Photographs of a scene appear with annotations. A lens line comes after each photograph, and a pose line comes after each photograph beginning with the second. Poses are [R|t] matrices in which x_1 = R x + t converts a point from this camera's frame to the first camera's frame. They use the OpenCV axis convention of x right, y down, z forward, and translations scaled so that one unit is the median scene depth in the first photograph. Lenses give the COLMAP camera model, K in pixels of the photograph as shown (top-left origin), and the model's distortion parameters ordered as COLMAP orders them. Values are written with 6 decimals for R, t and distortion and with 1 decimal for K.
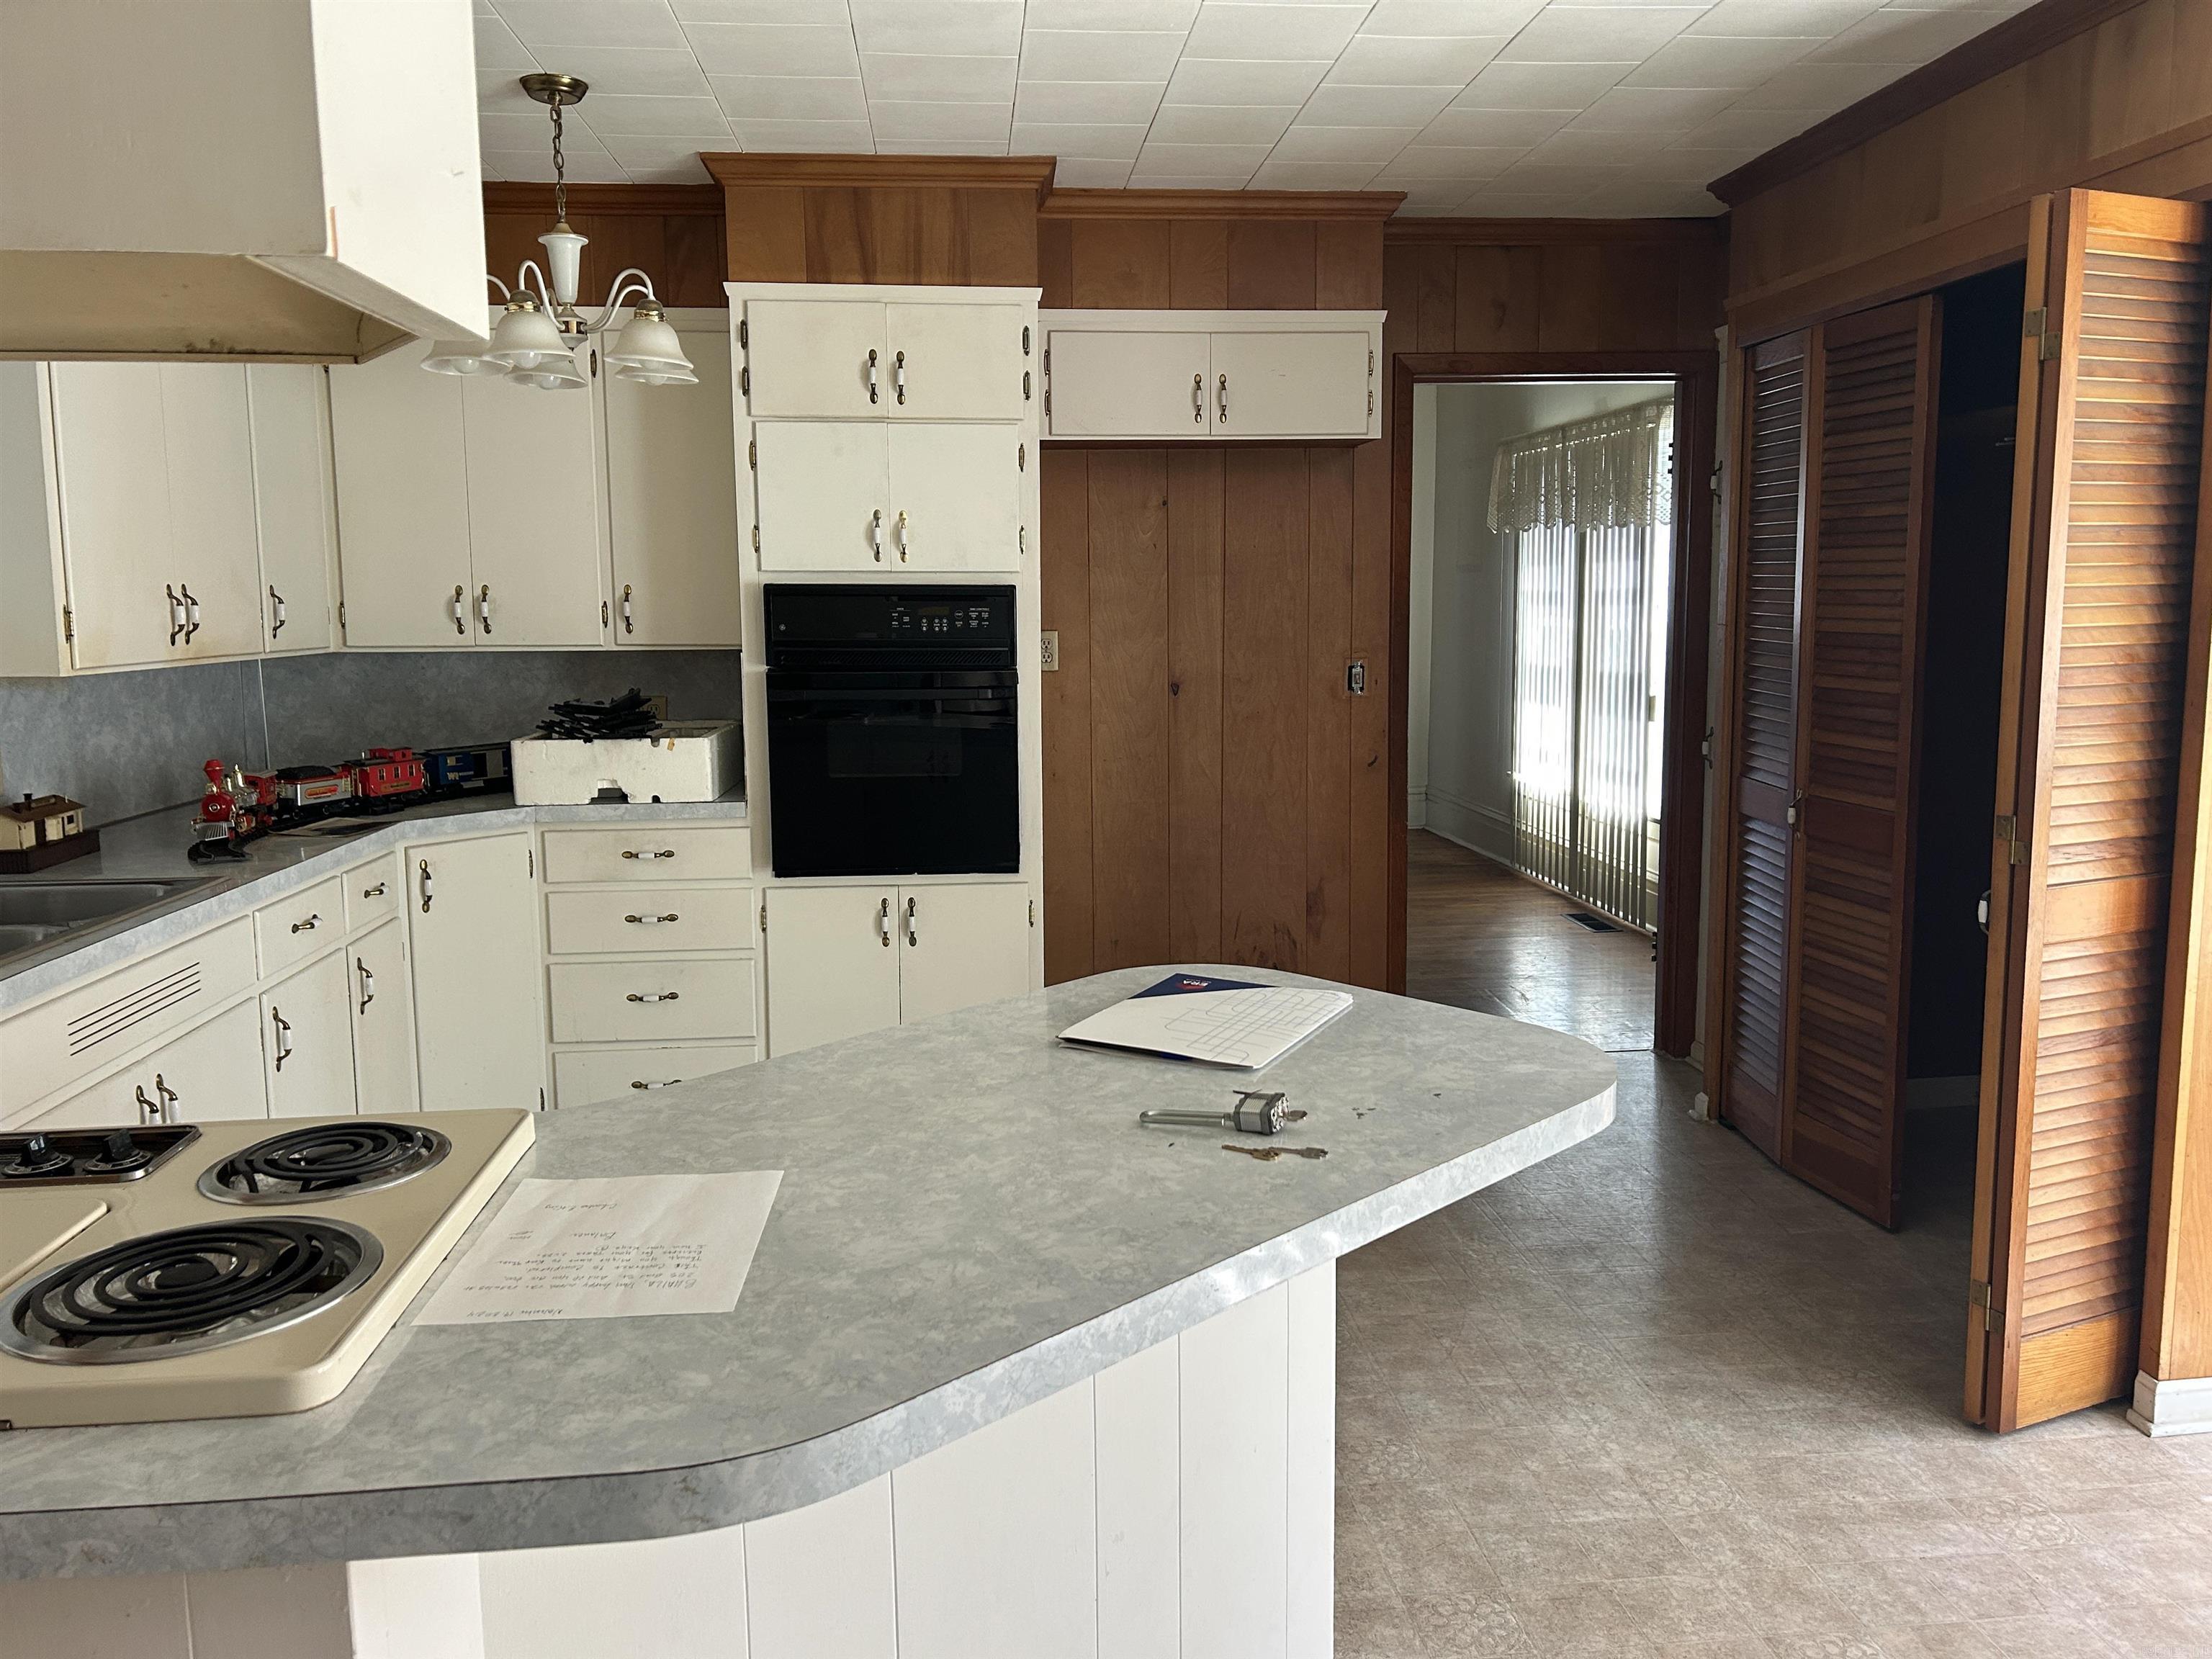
lens RADIAL K [[1676.2, 0, 1106.6], [0, 1676.2, 823.8], [0, 0, 1]] dist [0.043709, -0.055359]
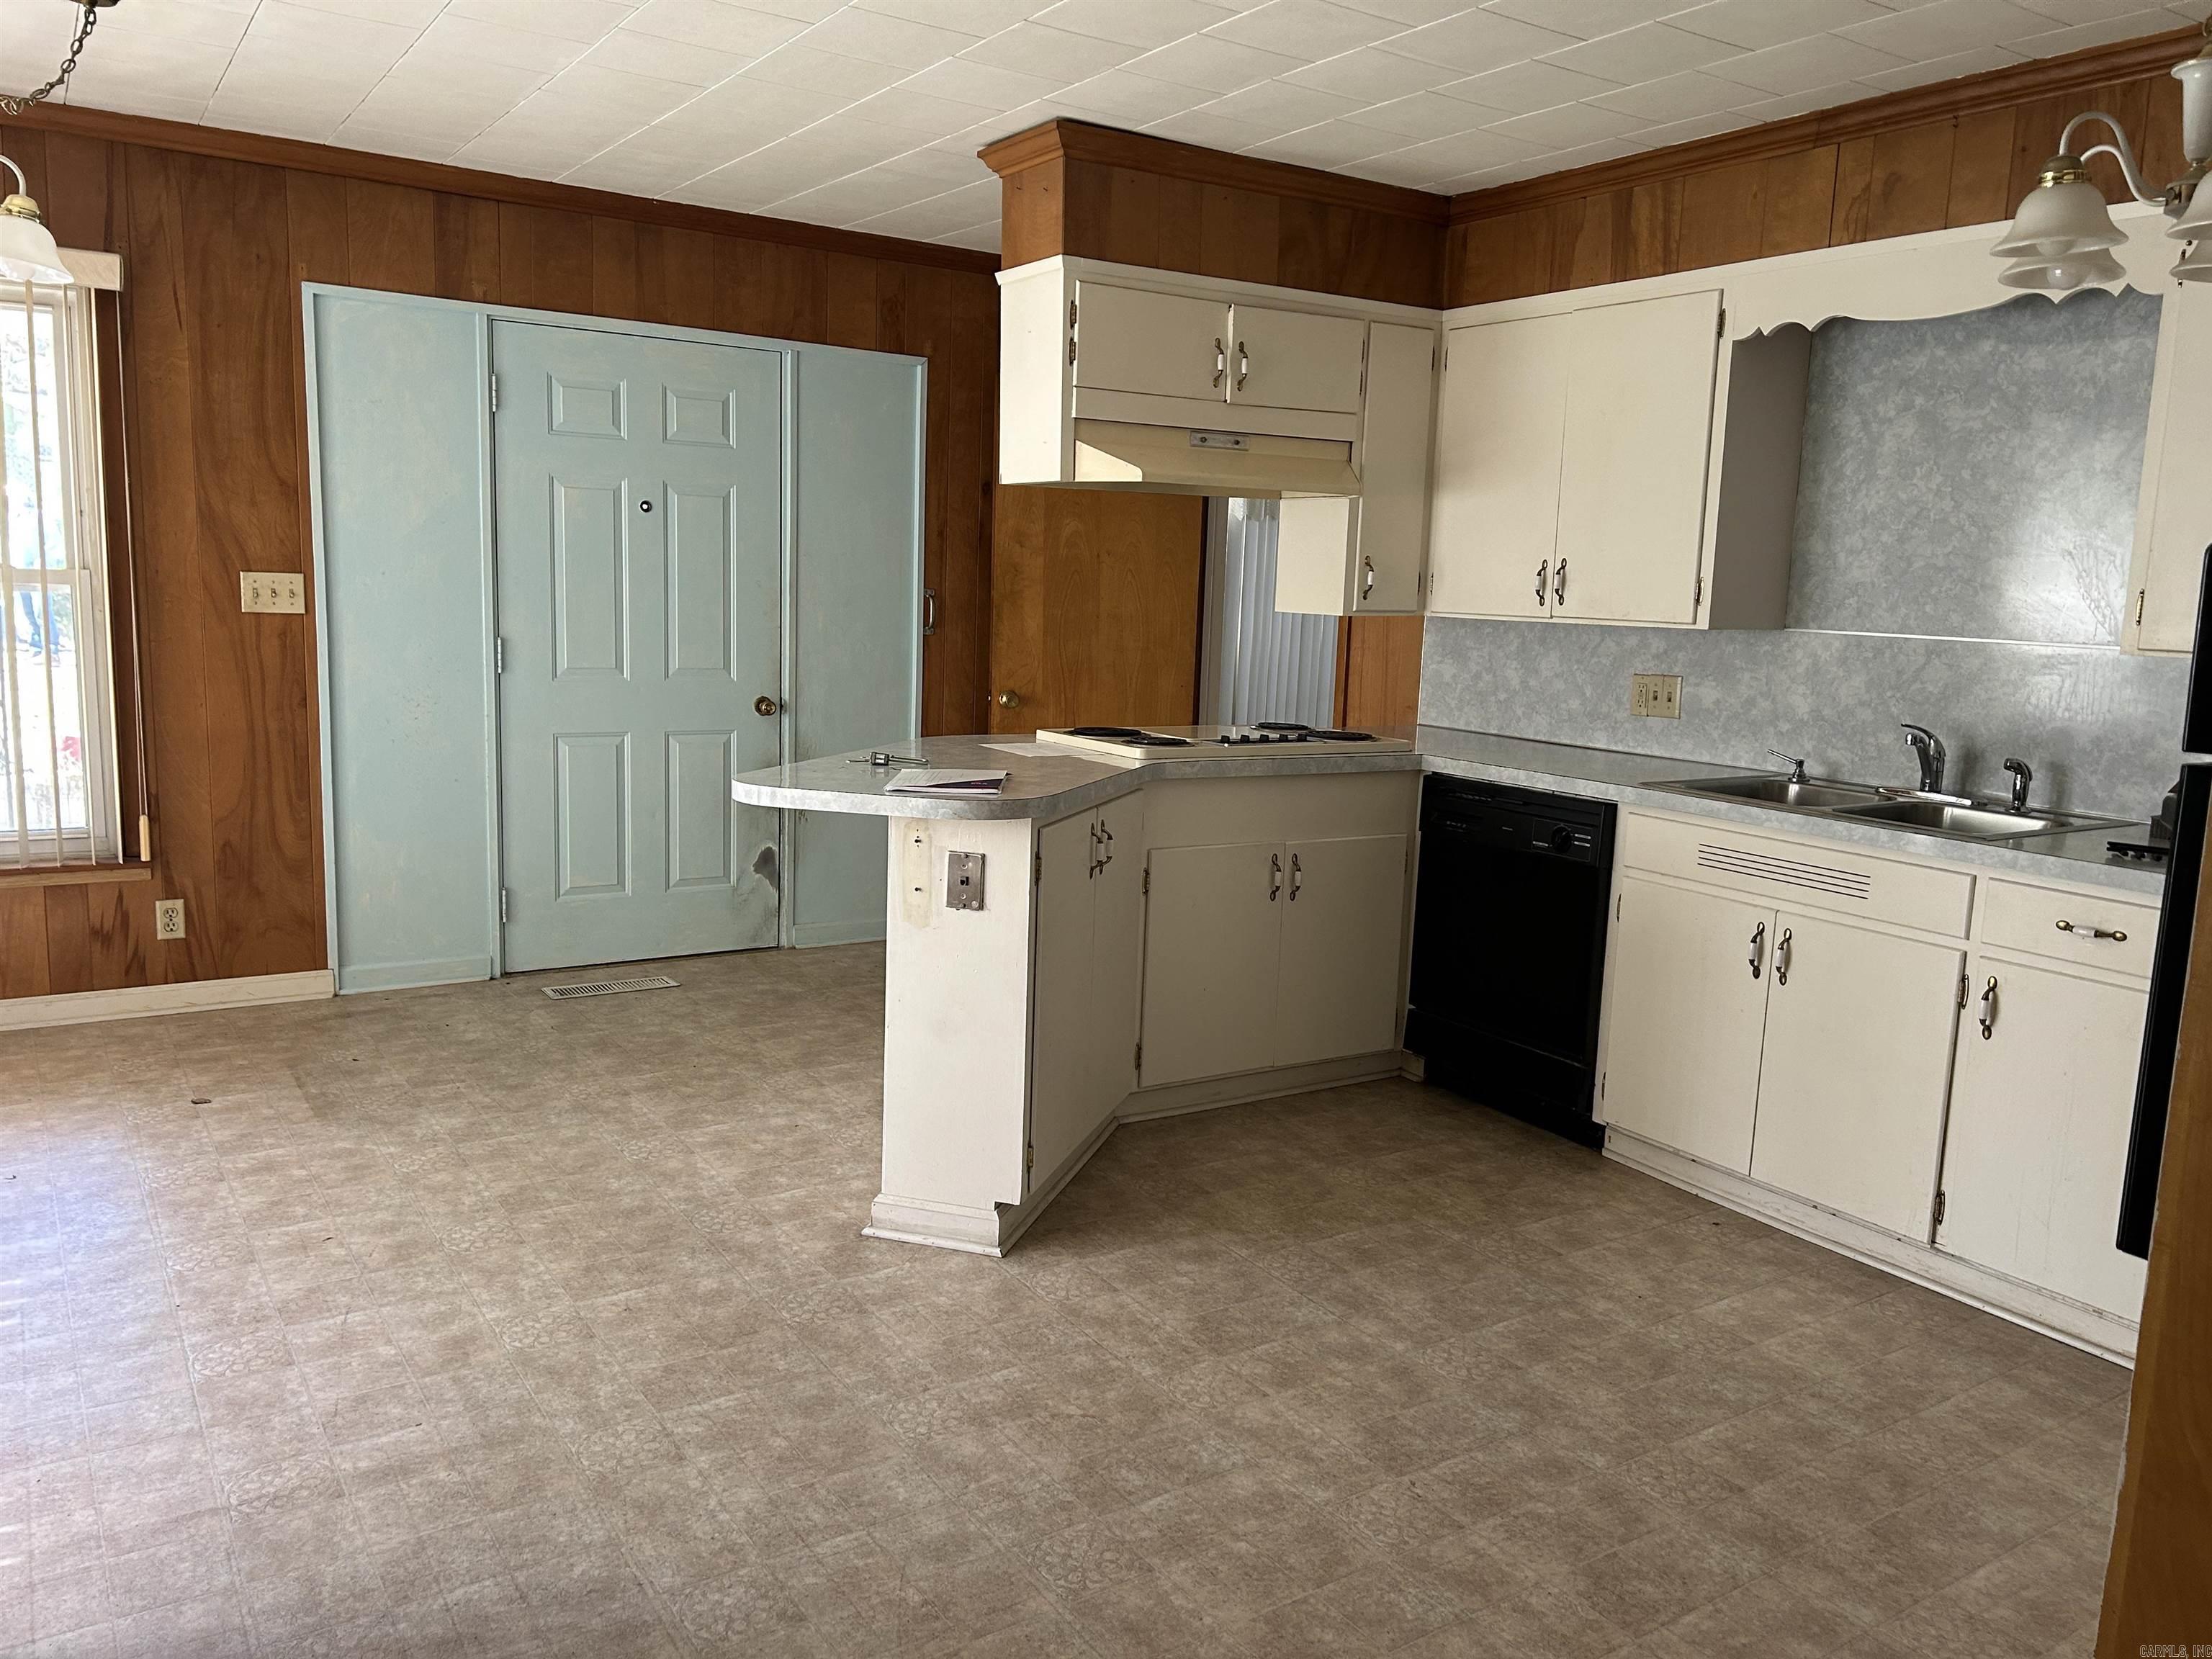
lens RADIAL K [[1676.2, 0, 1106.3], [0, 1676.2, 826.7], [0, 0, 1]] dist [0.043709, -0.055359]
pose [[-0.887763, 0.048281, -0.457761, 0.535711], [-0.089367, 0.957482, 0.274302, -0.249363], [0.451542, 0.284424, -0.845703, 1.886135]]
